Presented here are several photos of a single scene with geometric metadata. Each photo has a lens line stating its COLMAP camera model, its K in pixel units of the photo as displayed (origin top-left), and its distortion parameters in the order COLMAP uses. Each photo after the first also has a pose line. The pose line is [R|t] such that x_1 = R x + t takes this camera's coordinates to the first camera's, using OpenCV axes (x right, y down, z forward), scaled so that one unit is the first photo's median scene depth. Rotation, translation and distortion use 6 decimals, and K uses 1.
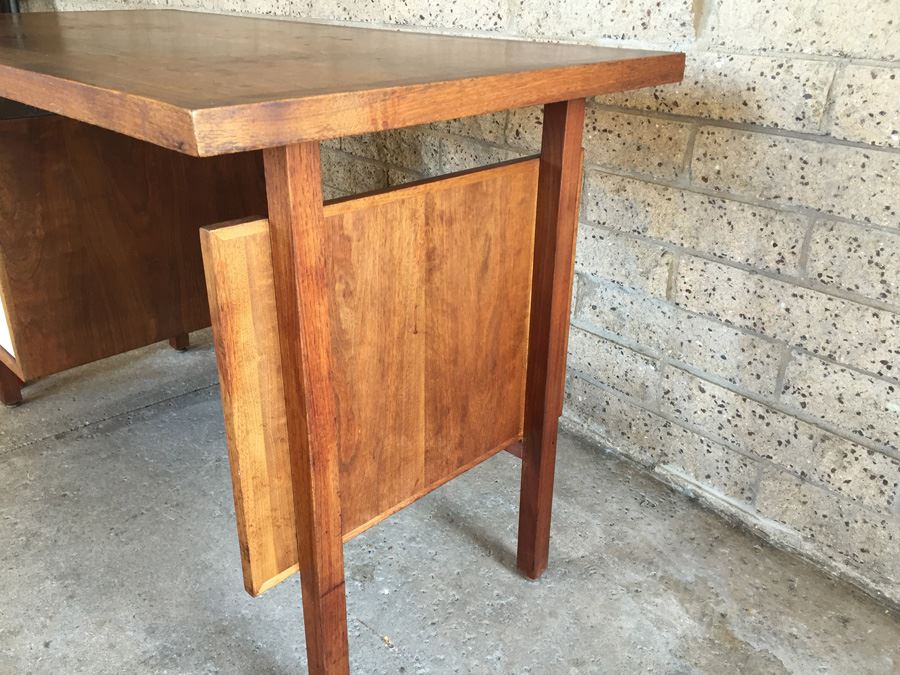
lens RADIAL K [[773.3, 0, 447.5], [0, 773.3, 335.8], [0, 0, 1]] dist [0.095343, -0.139644]
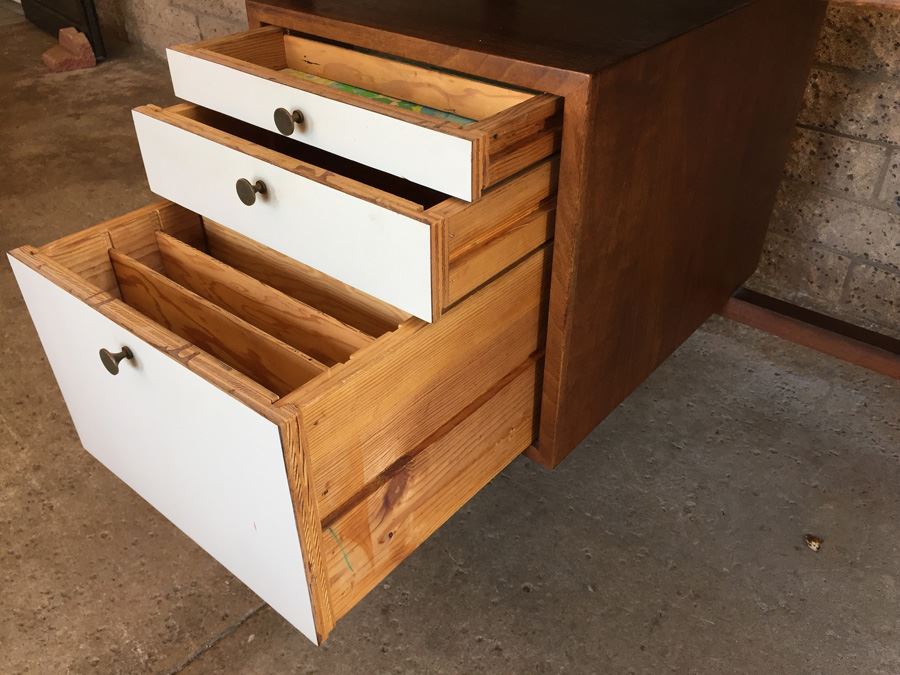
lens RADIAL K [[773.3, 0, 448.3], [0, 773.3, 336.0], [0, 0, 1]] dist [0.095343, -0.139644]
pose [[0.996131, -0.069346, 0.053980, -0.690828], [0.058972, 0.982900, 0.174444, -0.177814], [-0.065154, -0.170585, 0.983186, 0.417314]]
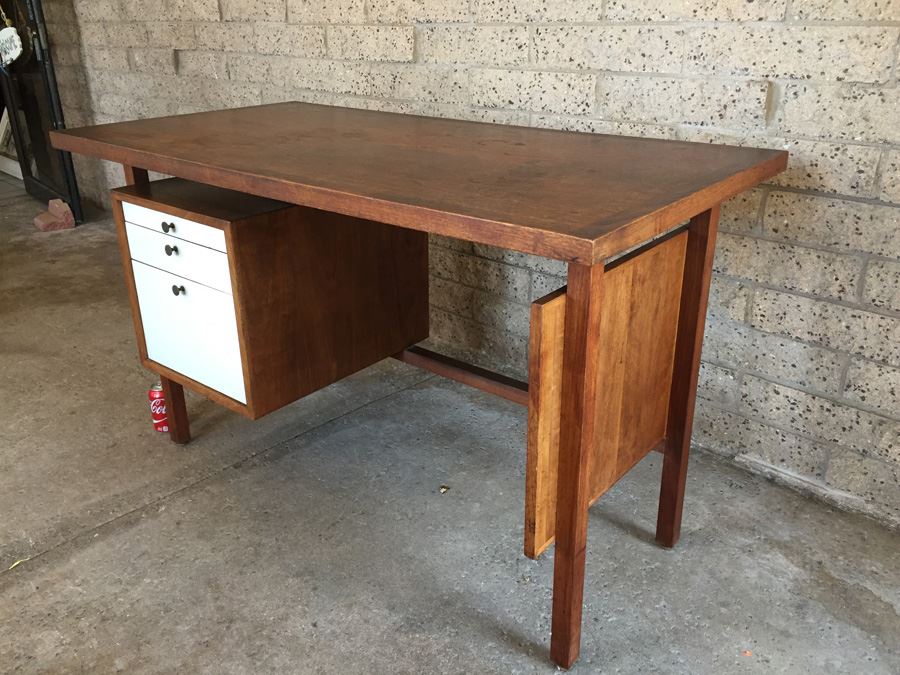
lens RADIAL K [[773.3, 0, 445.1], [0, 773.3, 334.5], [0, 0, 1]] dist [0.095343, -0.139644]
pose [[0.995585, -0.059147, 0.072887, -0.338041], [0.061079, 0.997830, -0.024569, -0.029632], [-0.071276, 0.028913, 0.997038, -0.270560]]
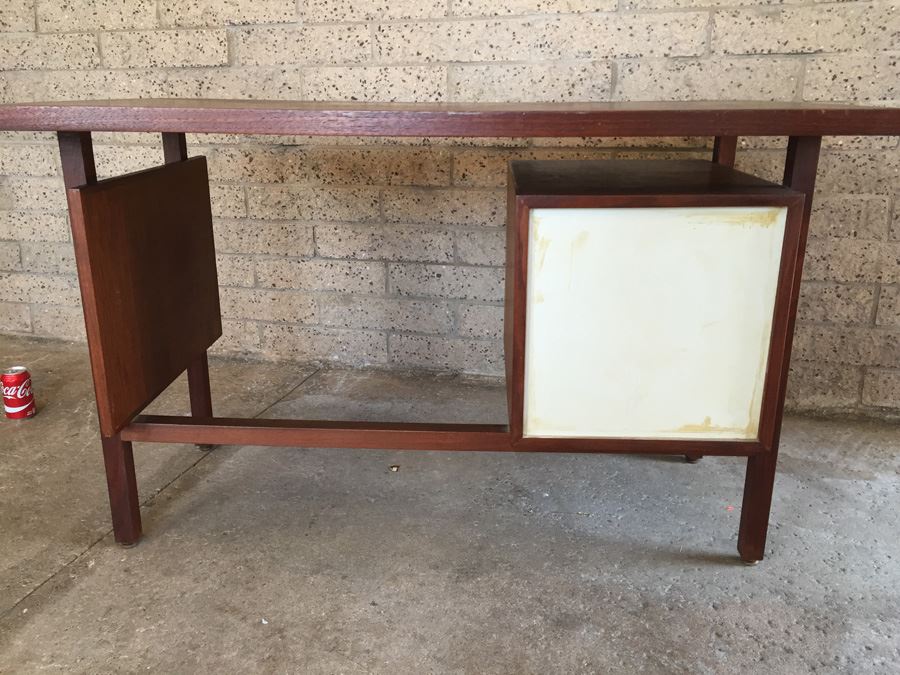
lens RADIAL K [[773.3, 0, 448.0], [0, 773.3, 334.6], [0, 0, 1]] dist [0.095343, -0.139644]
pose [[0.823150, -0.184289, 0.537087, -0.899680], [0.248912, 0.967255, -0.049596, 0.084427], [-0.510360, 0.174513, 0.842068, -0.095452]]
